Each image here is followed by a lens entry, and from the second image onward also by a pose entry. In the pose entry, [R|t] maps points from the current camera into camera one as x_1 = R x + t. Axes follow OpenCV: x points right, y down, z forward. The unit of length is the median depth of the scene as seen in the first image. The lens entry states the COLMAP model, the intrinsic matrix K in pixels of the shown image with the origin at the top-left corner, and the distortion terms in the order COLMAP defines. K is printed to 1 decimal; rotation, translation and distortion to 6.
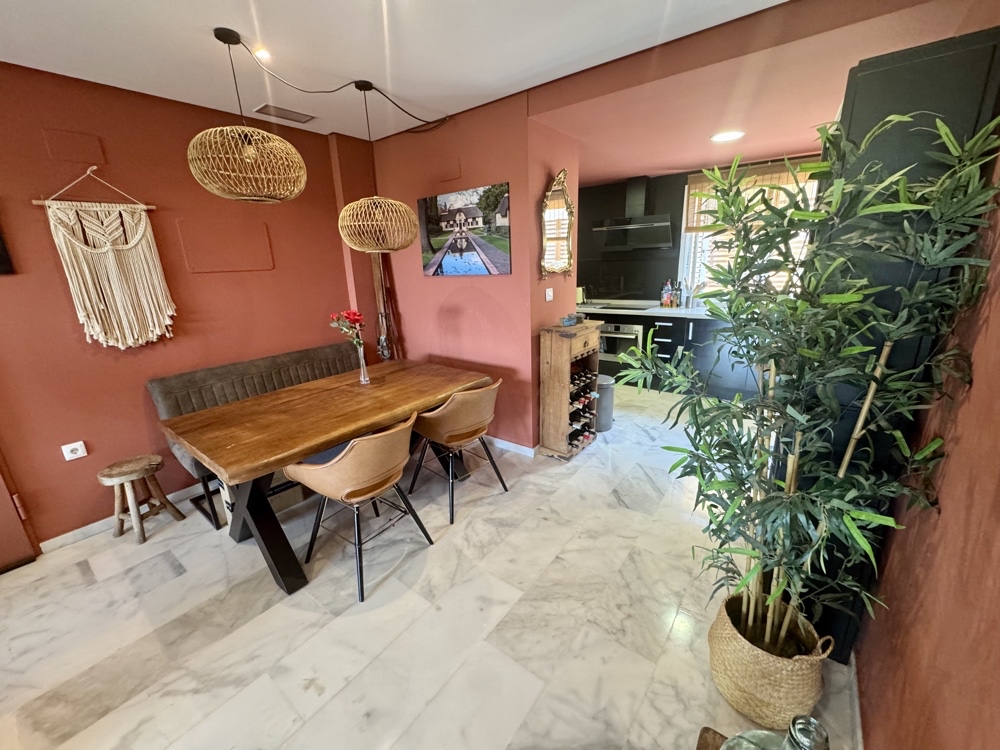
lens RADIAL K [[399.5, 0, 499.9], [0, 399.5, 374.9], [0, 0, 1]] dist [-0.004393, 0.000792]
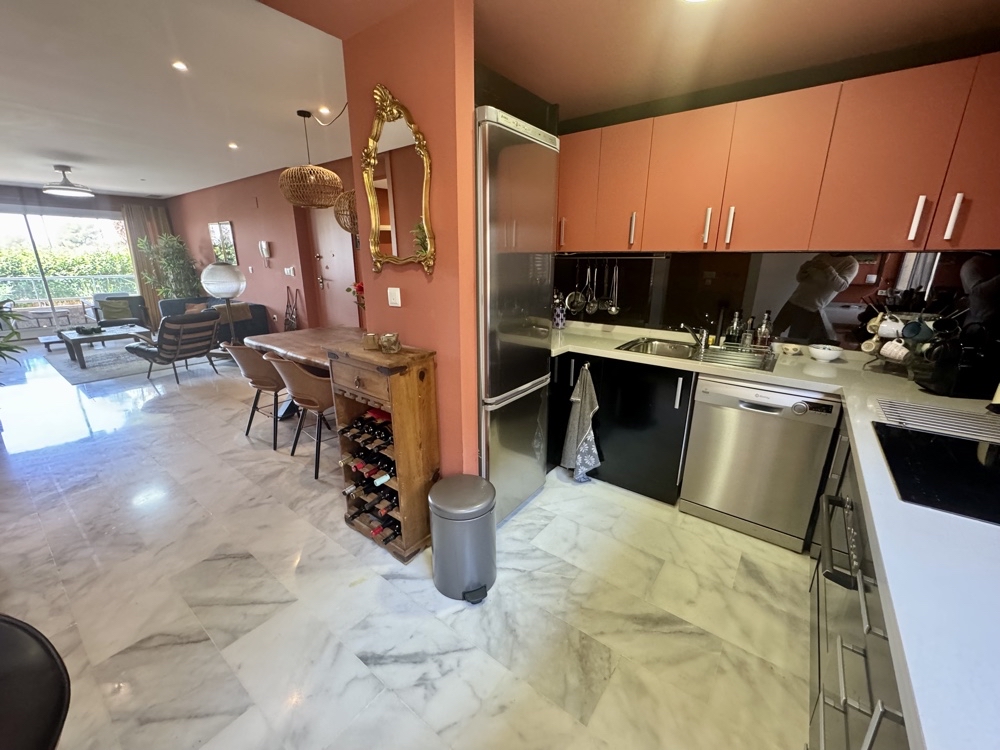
lens RADIAL K [[399.5, 0, 500.1], [0, 399.5, 375.1], [0, 0, 1]] dist [-0.004393, 0.000792]
pose [[0.008663, 0.314836, -0.949107, 0.969921], [-0.279438, 0.912091, 0.300006, -0.405515], [0.960125, 0.262618, 0.095879, 1.403148]]
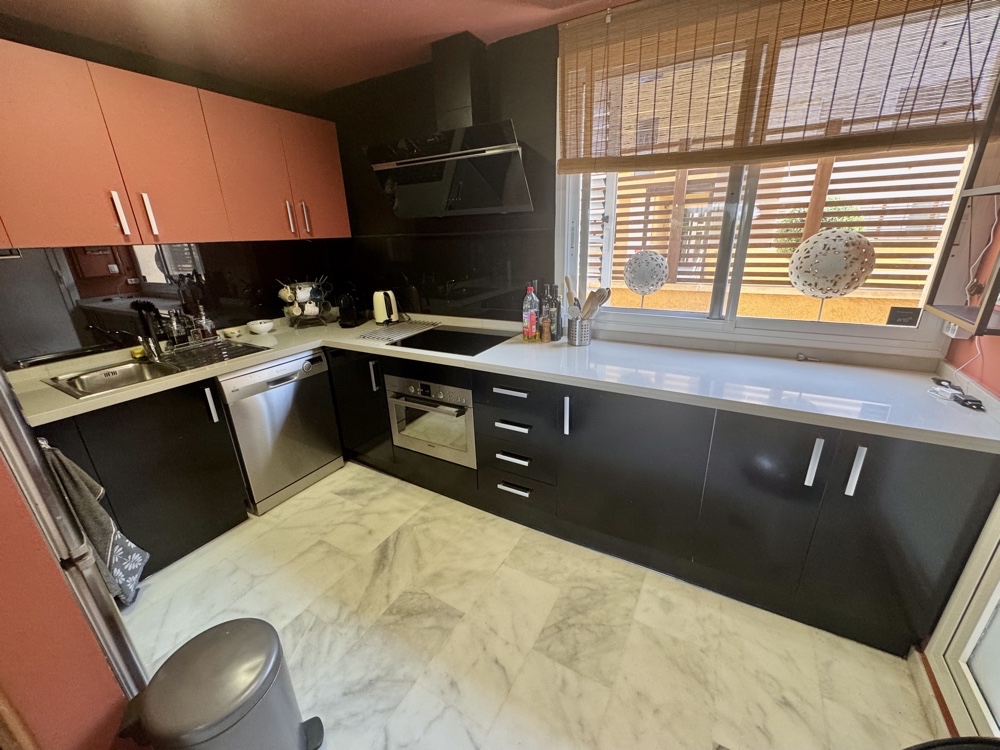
lens RADIAL K [[399.5, 0, 498.9], [0, 399.5, 375.7], [0, 0, 1]] dist [-0.004393, 0.000792]
pose [[0.991460, -0.038963, 0.124459, 0.612081], [0.031374, 0.997560, 0.062364, -0.303633], [-0.126585, -0.057926, 0.990263, 1.033238]]
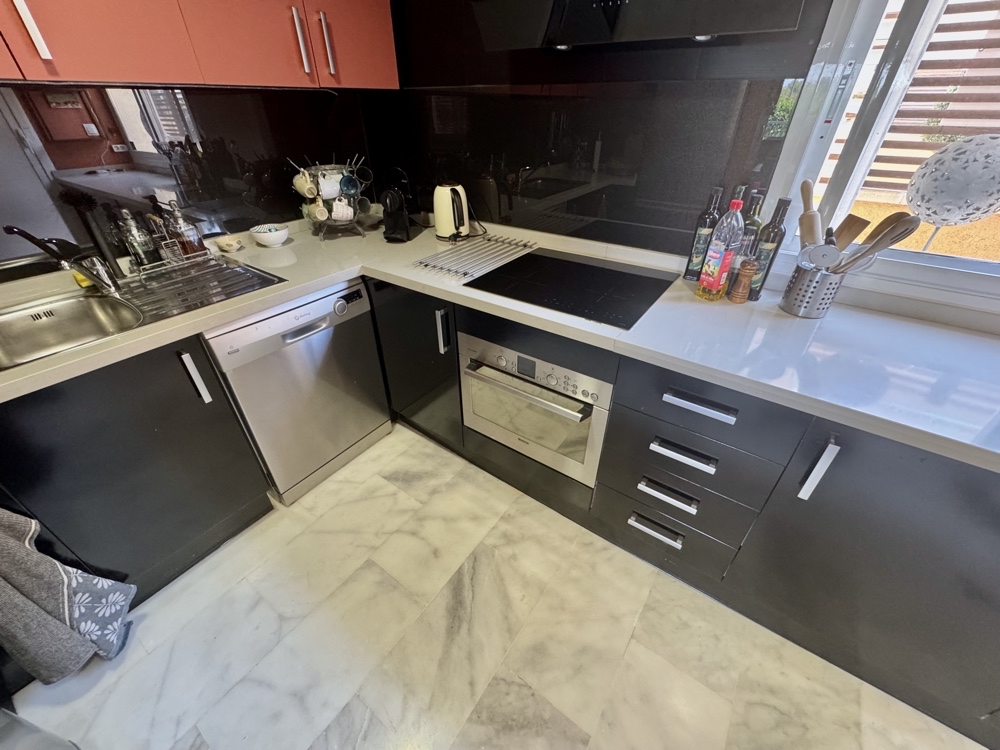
lens RADIAL K [[399.5, 0, 499.1], [0, 399.5, 375.7], [0, 0, 1]] dist [-0.004393, 0.000792]
pose [[0.998537, 0.007738, 0.053519, 0.494579], [-0.024314, 0.948266, 0.316546, -0.384027], [-0.048301, -0.317384, 0.947066, 1.393250]]
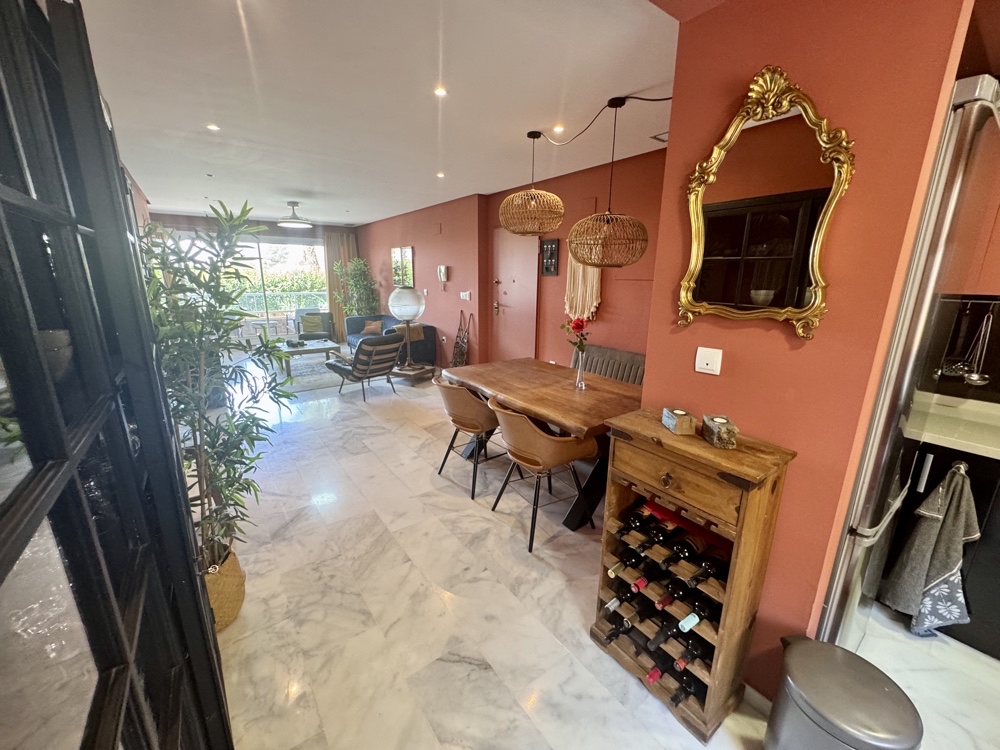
lens RADIAL K [[399.5, 0, 499.8], [0, 399.5, 374.9], [0, 0, 1]] dist [-0.004393, 0.000792]
pose [[-0.278890, 0.266811, -0.922514, 0.785576], [-0.263447, 0.902518, 0.340672, -0.347712], [0.923480, 0.338044, -0.181413, 1.063976]]
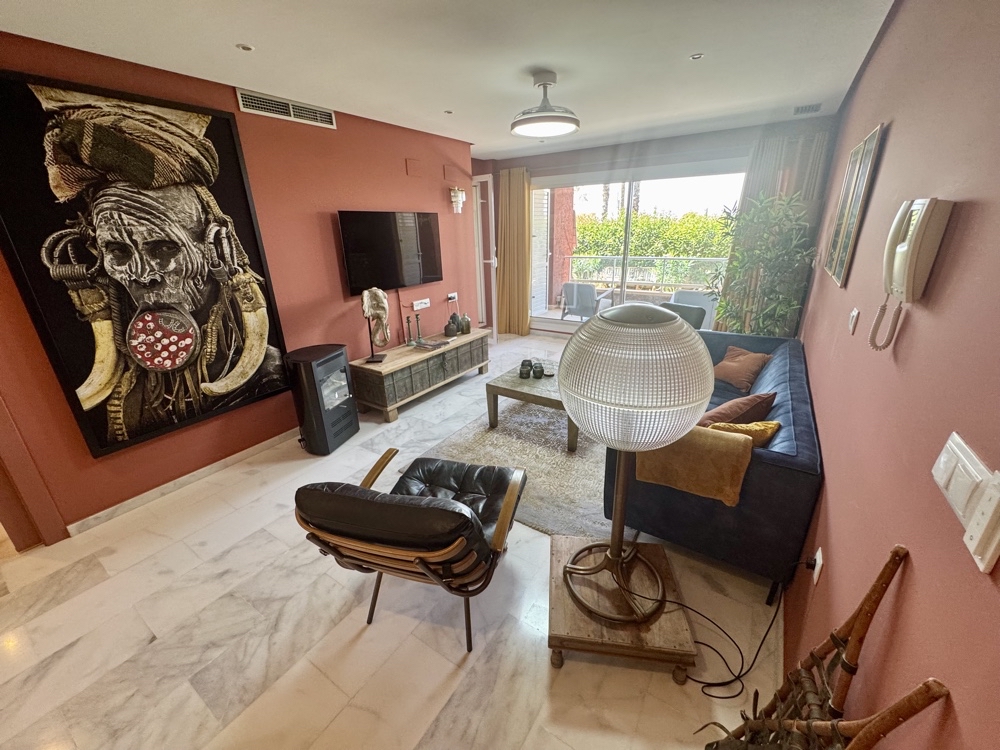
lens RADIAL K [[399.5, 0, 498.3], [0, 399.5, 374.8], [0, 0, 1]] dist [-0.004393, 0.000792]
pose [[-0.995444, 0.083965, -0.045185, -1.076524], [0.040799, 0.803381, 0.594066, -0.137512], [0.086181, 0.589515, -0.803147, 0.448627]]
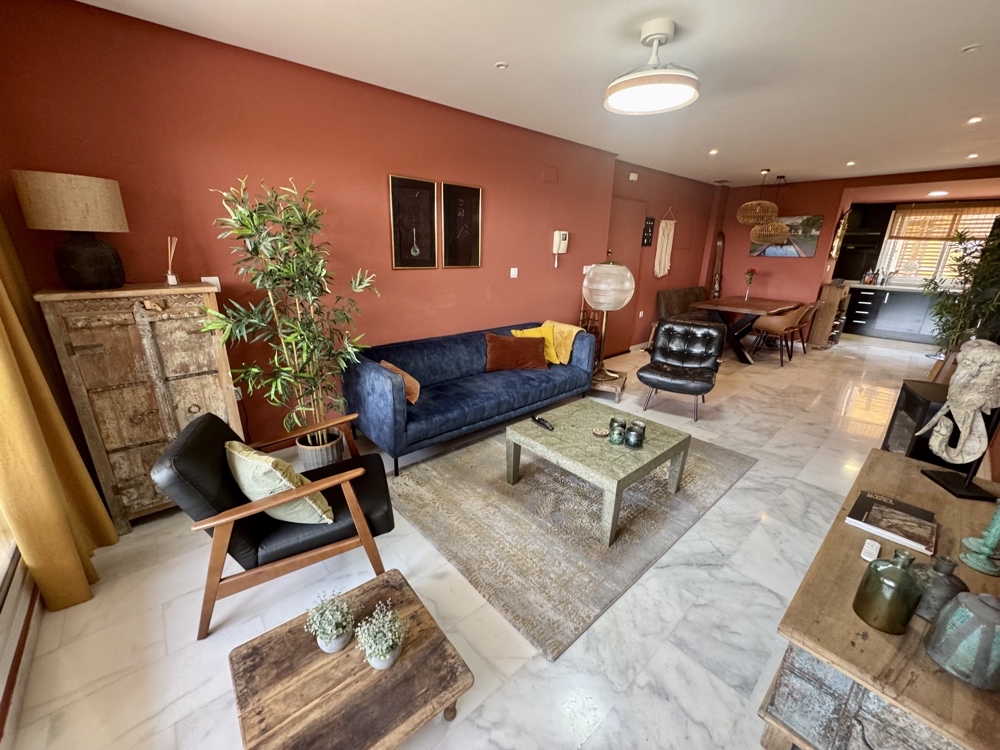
lens RADIAL K [[399.5, 0, 498.8], [0, 399.5, 375.8], [0, 0, 1]] dist [-0.004393, 0.000792]
pose [[0.979556, 0.109468, -0.168778, -1.413404], [-0.102724, 0.993541, 0.048215, 0.530657], [0.172965, -0.029892, 0.984474, -1.674612]]
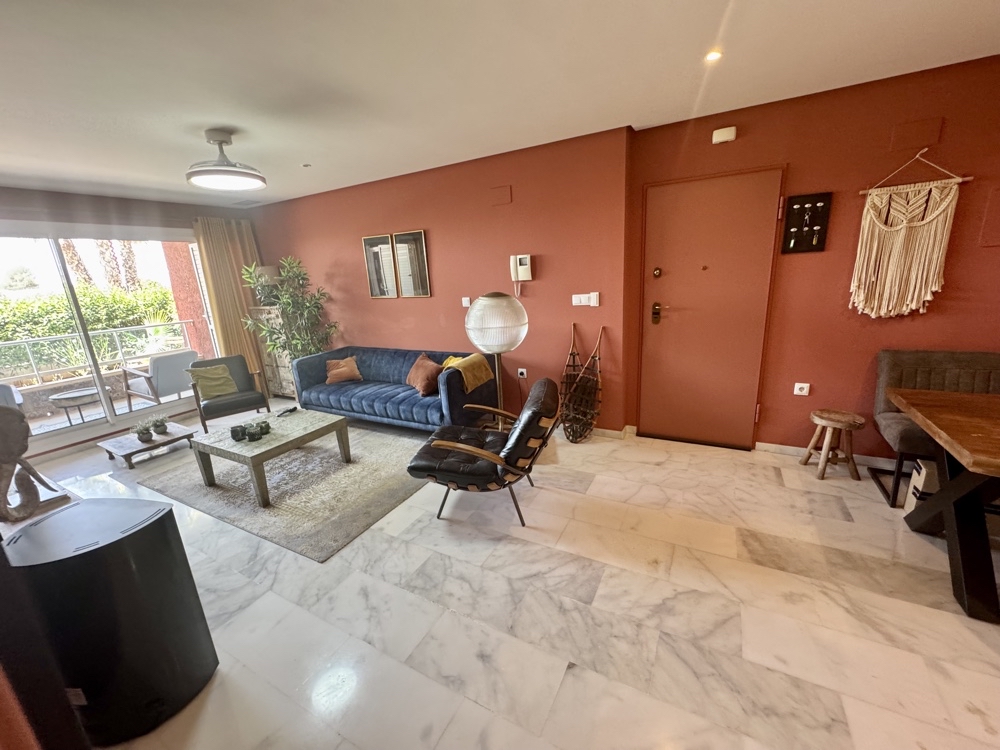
lens RADIAL K [[399.5, 0, 499.8], [0, 399.5, 374.4], [0, 0, 1]] dist [-0.004393, 0.000792]
pose [[0.156886, 0.275072, -0.948537, -0.003011], [-0.219473, 0.946125, 0.238072, 0.048939], [0.962922, 0.170828, 0.208805, -0.215505]]
